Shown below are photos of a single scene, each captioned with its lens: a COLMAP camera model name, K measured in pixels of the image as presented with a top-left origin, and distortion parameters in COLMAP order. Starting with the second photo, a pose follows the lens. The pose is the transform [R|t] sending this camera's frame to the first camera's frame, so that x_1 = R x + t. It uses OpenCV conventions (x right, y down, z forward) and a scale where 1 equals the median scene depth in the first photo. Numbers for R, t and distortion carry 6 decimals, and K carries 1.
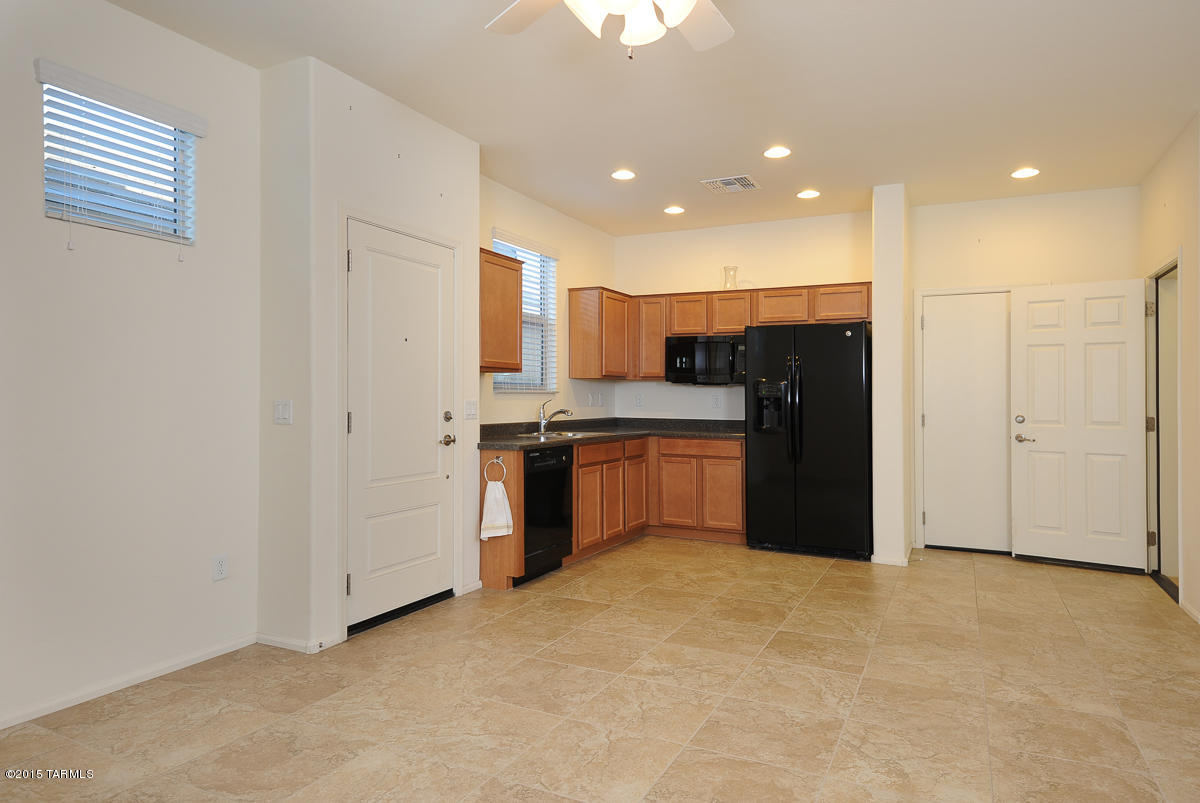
lens RADIAL K [[739.6, 0, 602.4], [0, 739.6, 394.0], [0, 0, 1]] dist [0.024164, 0.003743]
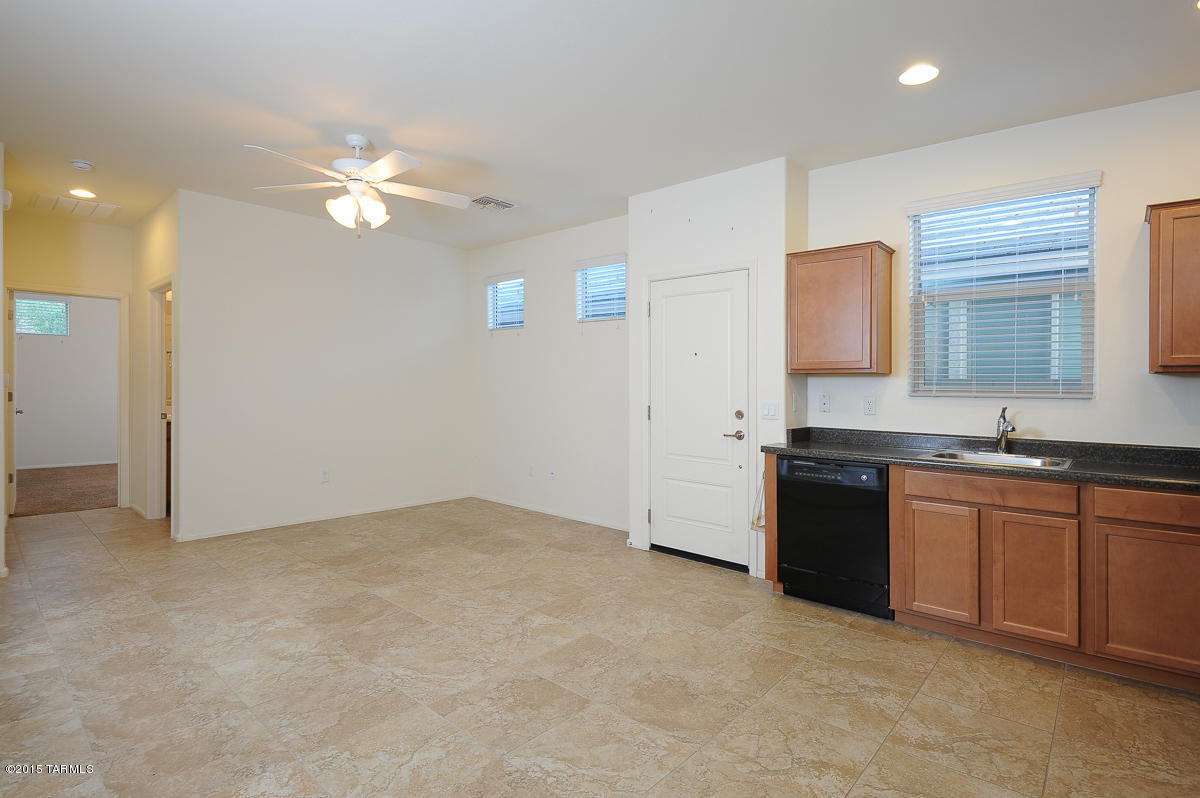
lens RADIAL K [[565.5, 0, 603.9], [0, 565.5, 397.1], [0, 0, 1]] dist [-0.012253, -0.001216]
pose [[-0.252392, 0.004478, -0.967615, 0.959641], [-0.010320, 0.999920, 0.007319, -0.002023], [0.967570, 0.011833, -0.252325, 1.389261]]
